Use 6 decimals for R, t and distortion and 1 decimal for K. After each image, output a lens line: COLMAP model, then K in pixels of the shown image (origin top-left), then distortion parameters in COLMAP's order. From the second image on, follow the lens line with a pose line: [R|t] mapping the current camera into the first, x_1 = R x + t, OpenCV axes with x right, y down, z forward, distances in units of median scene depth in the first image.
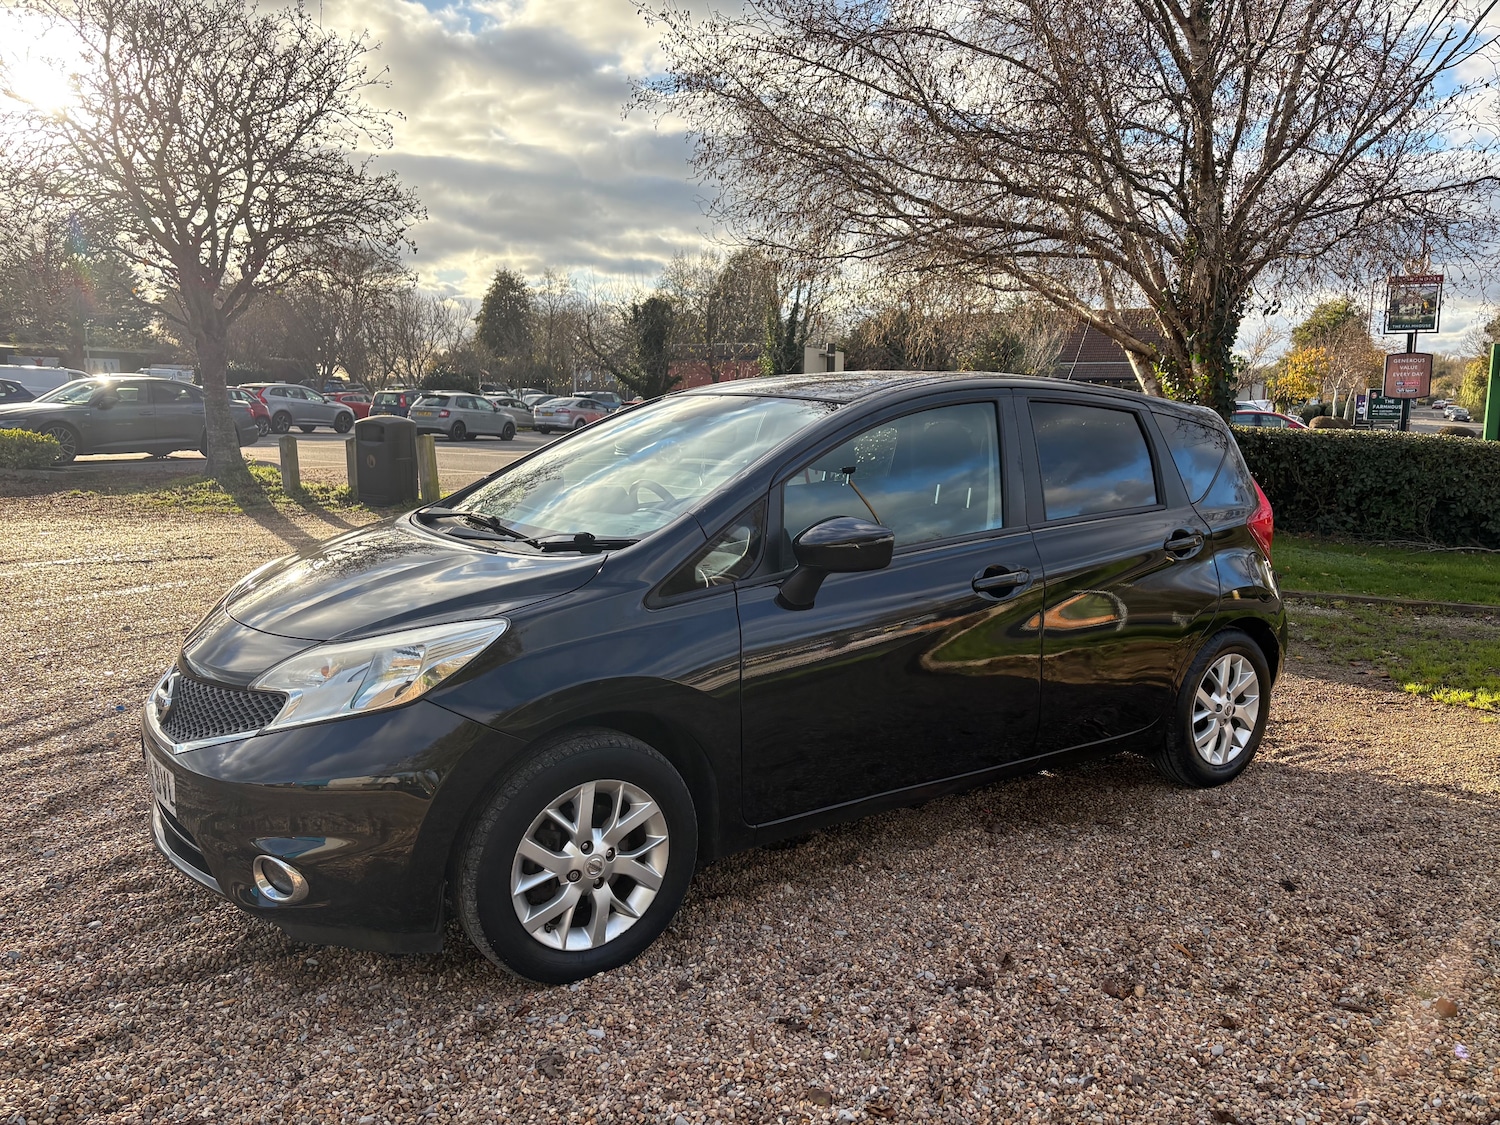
lens RADIAL K [[1151.0, 0, 750.0], [0, 1151.0, 562.5], [0, 0, 1]] dist [0.037778, -0.018955]
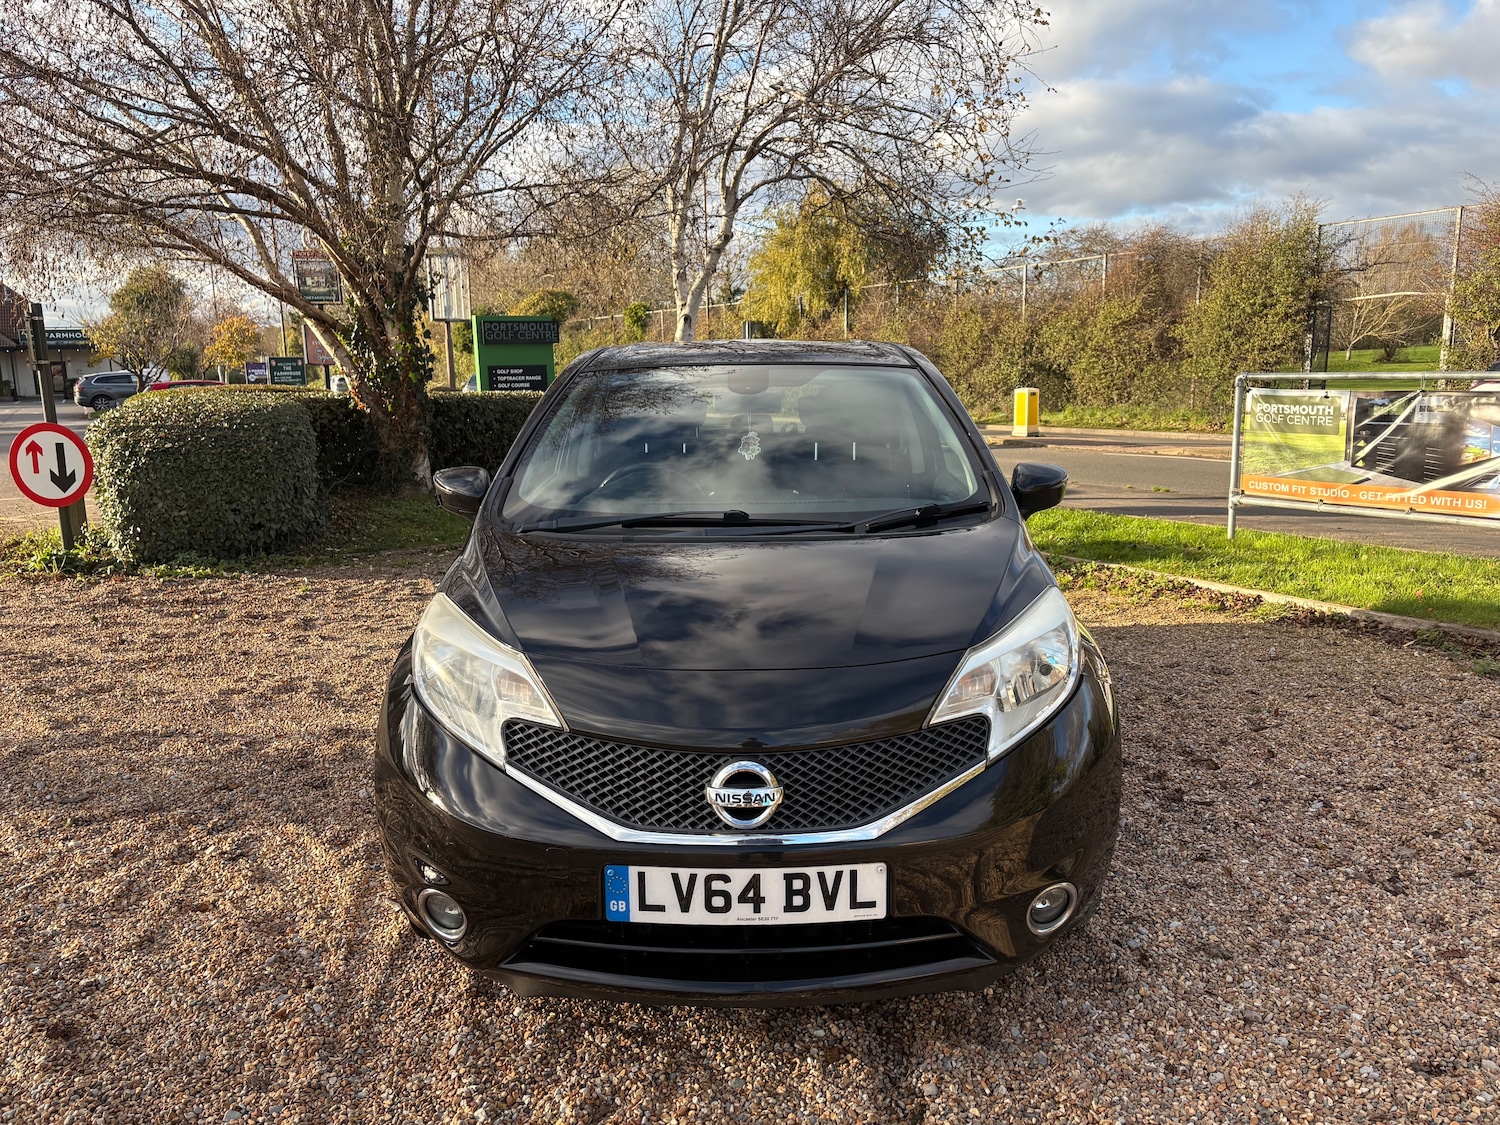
lens RADIAL K [[1149.1, 0, 752.5], [0, 1149.1, 559.6], [0, 0, 1]] dist [0.060075, -0.059392]
pose [[0.571899, -0.161815, 0.804206, -0.095737], [0.142778, 0.985023, 0.096663, -0.008867], [-0.807803, 0.059542, 0.586437, 0.050771]]
